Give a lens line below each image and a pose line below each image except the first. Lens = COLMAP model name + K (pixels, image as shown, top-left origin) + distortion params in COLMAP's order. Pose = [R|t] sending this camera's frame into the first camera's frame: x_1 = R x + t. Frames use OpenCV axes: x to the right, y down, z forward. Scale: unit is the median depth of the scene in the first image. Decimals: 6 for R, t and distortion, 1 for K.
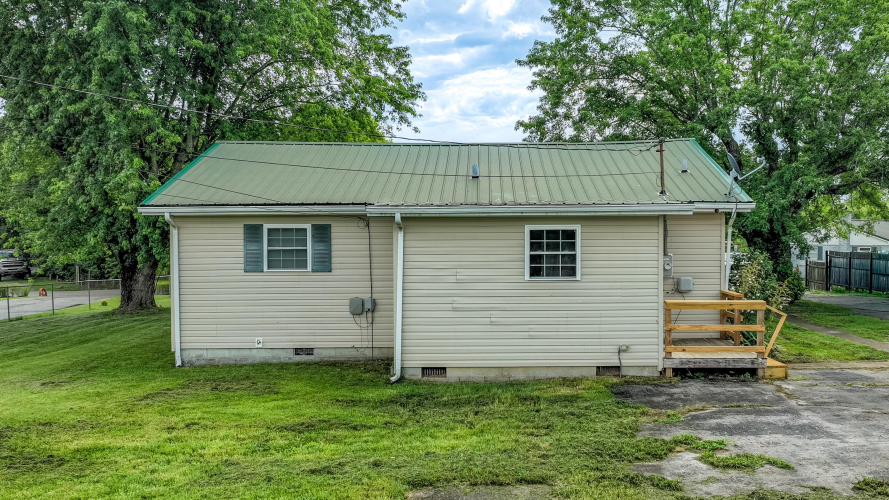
lens RADIAL K [[880.3, 0, 444.5], [0, 880.3, 250.0], [0, 0, 1]] dist [0.007174, -0.000372]
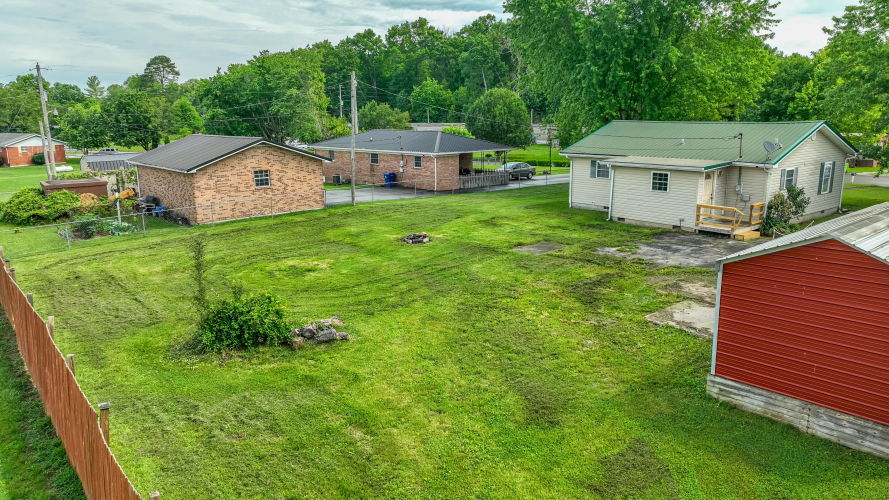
lens RADIAL K [[618.5, 0, 444.5], [0, 618.5, 250.0], [0, 0, 1]] dist [0.018299, -0.000091]
pose [[0.637771, 0.166403, -0.752036, 1.168702], [-0.009474, 0.978005, 0.208368, -0.182251], [0.770168, -0.125767, 0.625319, -0.731028]]
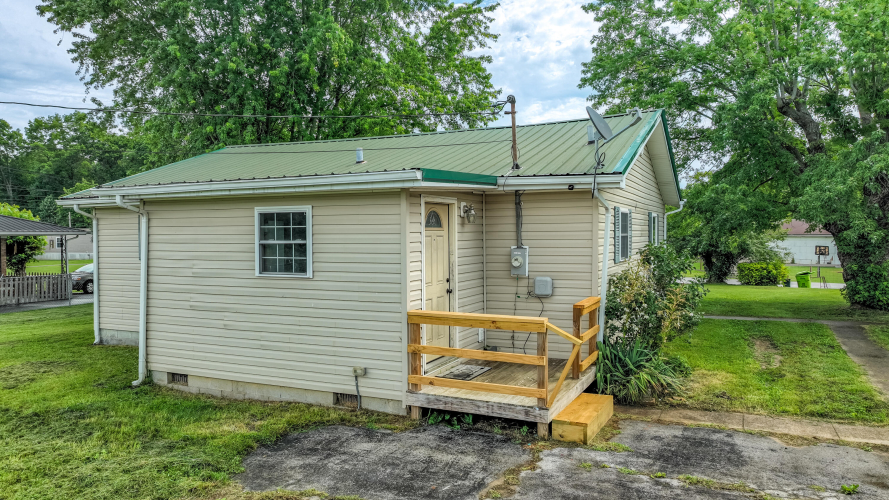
lens RADIAL K [[618.5, 0, 444.5], [0, 618.5, 250.0], [0, 0, 1]] dist [0.018299, -0.000091]
pose [[0.909035, 0.012258, -0.416539, 0.481805], [-0.008821, 0.999909, 0.010177, 0.003434], [0.416626, -0.005577, 0.909061, 0.558263]]
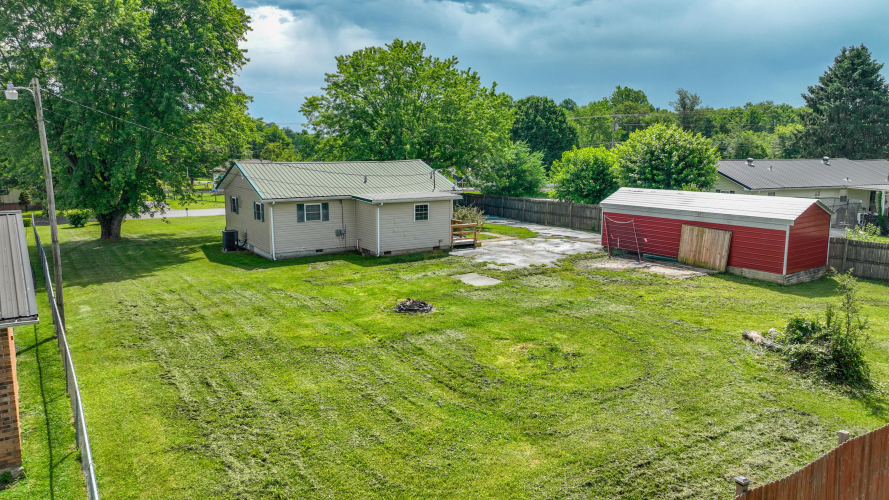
lens RADIAL K [[618.5, 0, 444.5], [0, 618.5, 250.0], [0, 0, 1]] dist [0.018299, -0.000091]
pose [[0.834151, -0.088377, 0.544409, -1.032087], [0.010679, 0.989481, 0.144266, -0.182774], [-0.551432, -0.114526, 0.826321, -0.901618]]
